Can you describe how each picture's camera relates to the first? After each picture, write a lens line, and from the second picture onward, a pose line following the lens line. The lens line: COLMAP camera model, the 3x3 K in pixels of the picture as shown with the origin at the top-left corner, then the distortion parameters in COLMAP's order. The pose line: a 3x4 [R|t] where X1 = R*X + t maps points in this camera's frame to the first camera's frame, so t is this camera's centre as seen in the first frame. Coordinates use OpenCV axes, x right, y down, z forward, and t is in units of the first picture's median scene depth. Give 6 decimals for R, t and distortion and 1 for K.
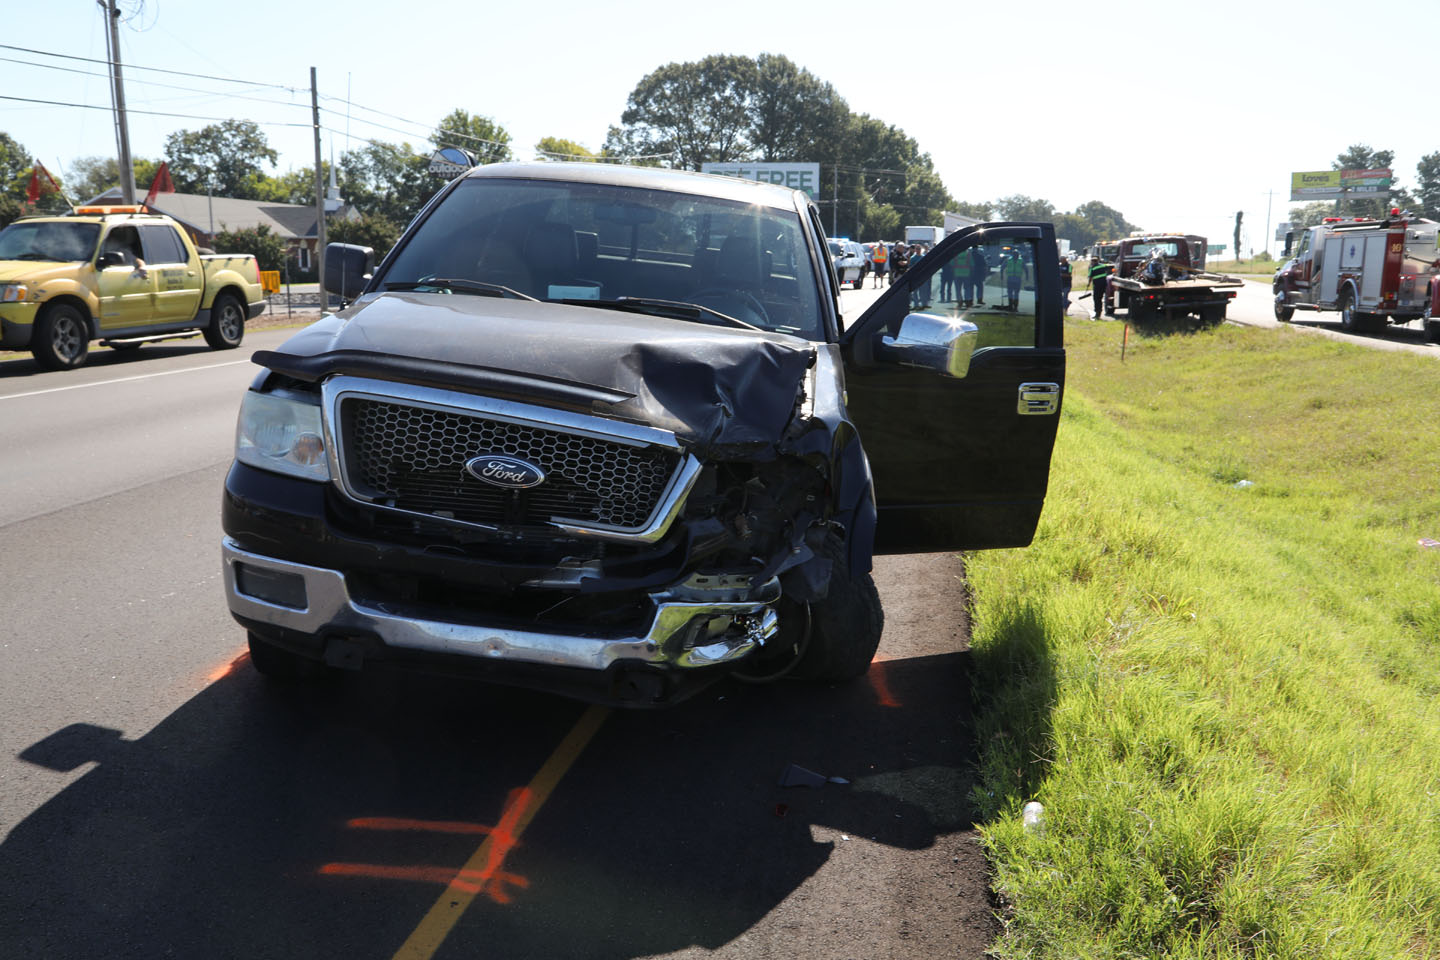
lens RADIAL K [[1310.7, 0, 720.0], [0, 1310.7, 480.0], [0, 0, 1]] dist [0.002526, 0.018495]
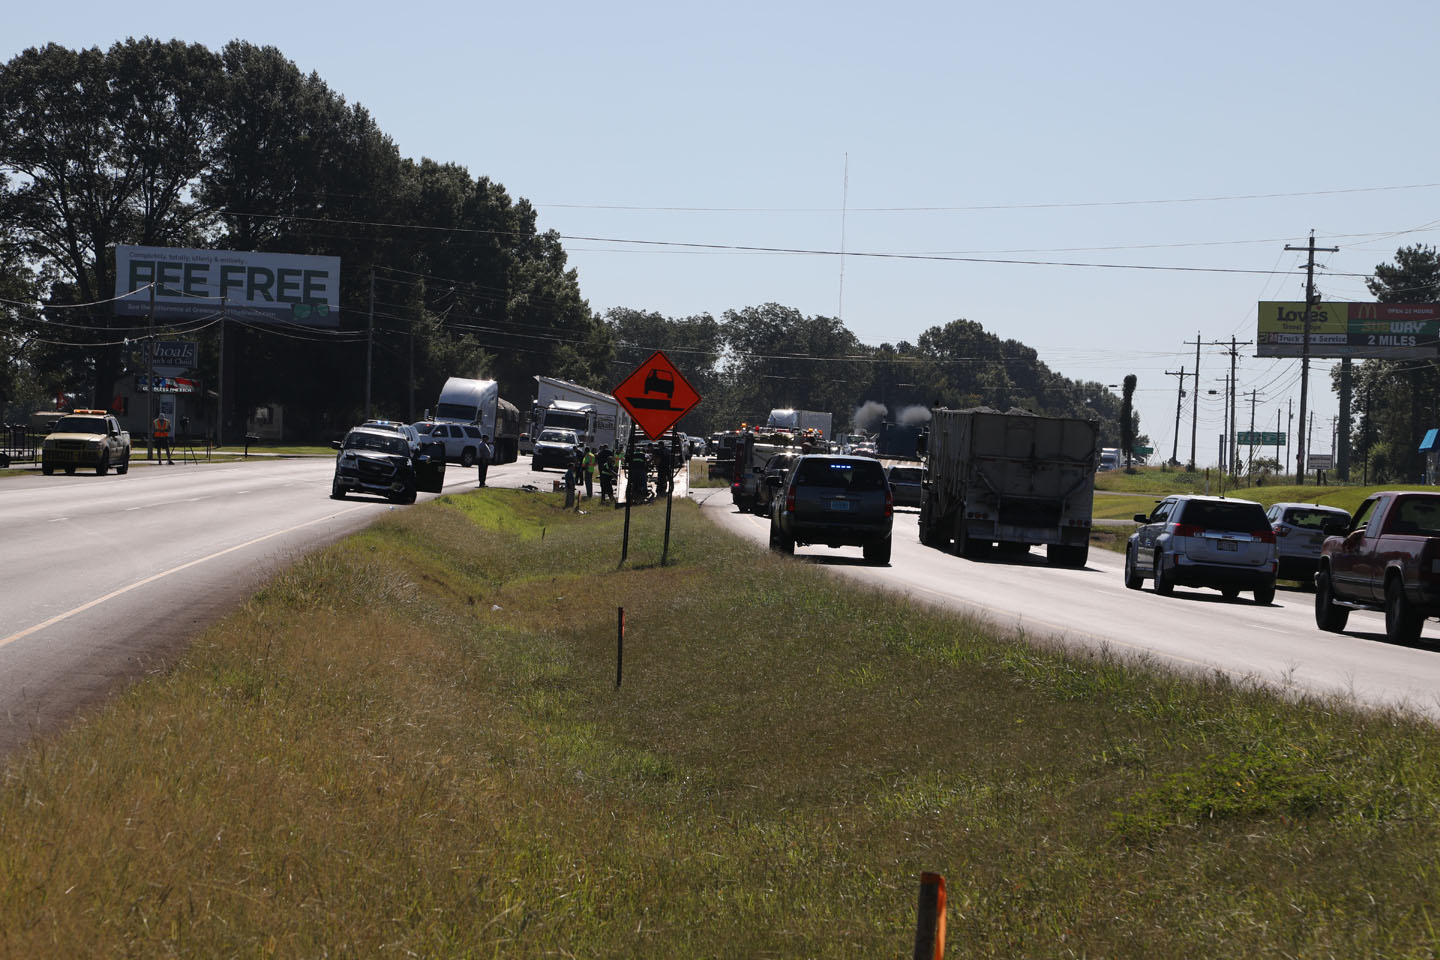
lens RADIAL K [[4349.3, 0, 720.0], [0, 4349.3, 480.0], [0, 0, 1]] dist [0.198020, 0.479337]
pose [[0.984079, 0.034029, 0.174445, -0.073061], [-0.006735, 0.987935, -0.154721, 0.112317], [-0.177605, 0.151083, 0.972435, -0.683839]]
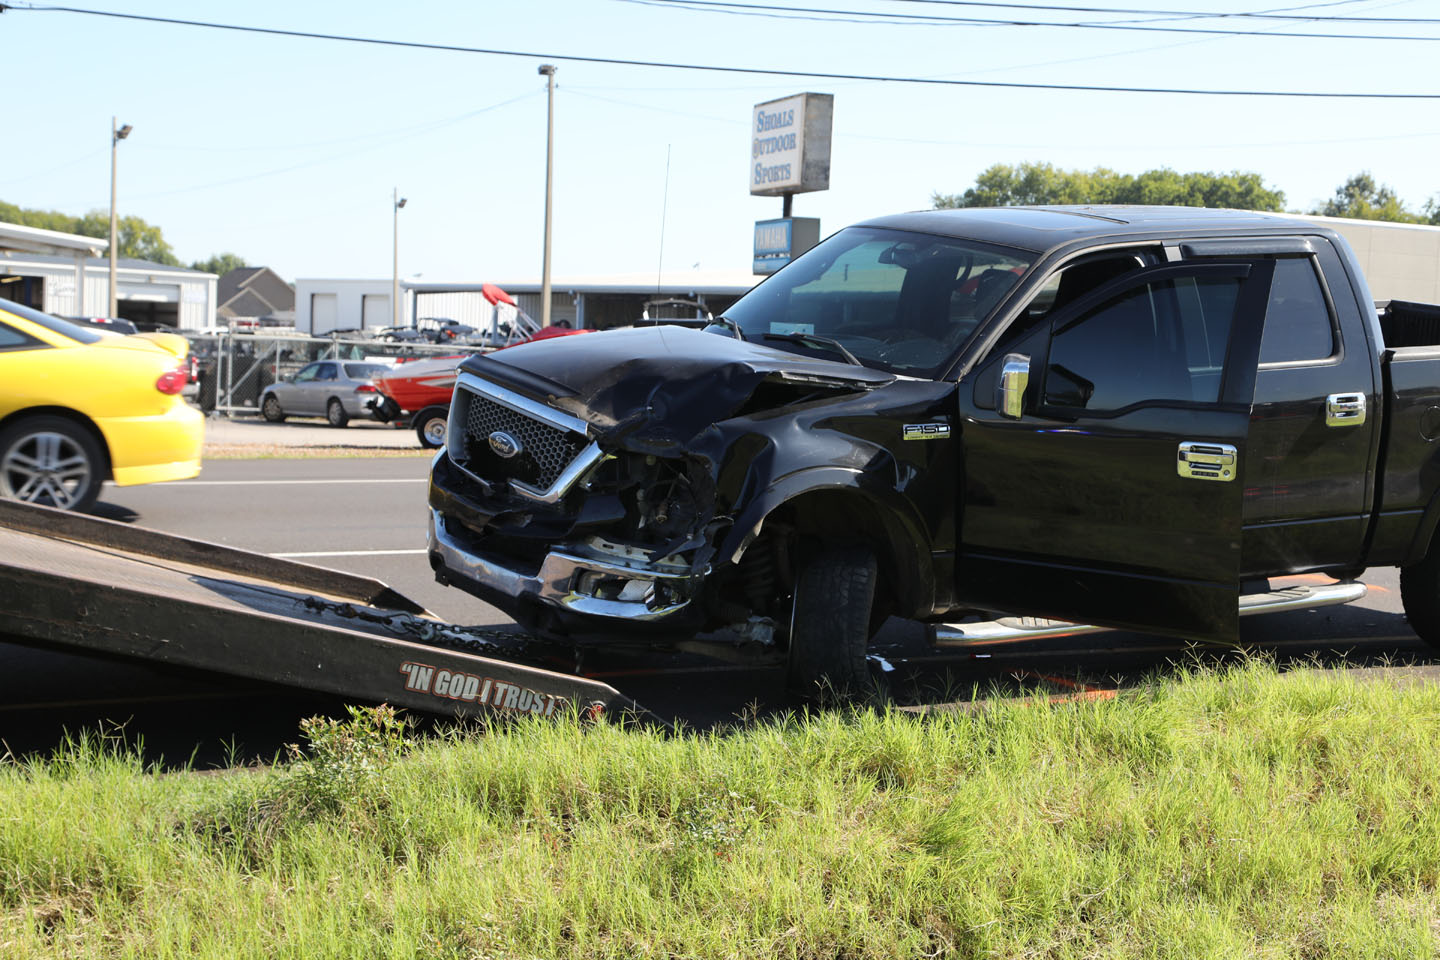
lens RADIAL K [[2441.3, 0, 720.0], [0, 2441.3, 480.0], [0, 0, 1]] dist [-0.002750, -0.003247]
pose [[0.587186, 0.065308, -0.806814, 0.046407], [-0.155255, 0.987321, -0.033073, 0.001822], [0.794424, 0.144682, 0.589880, -0.006837]]
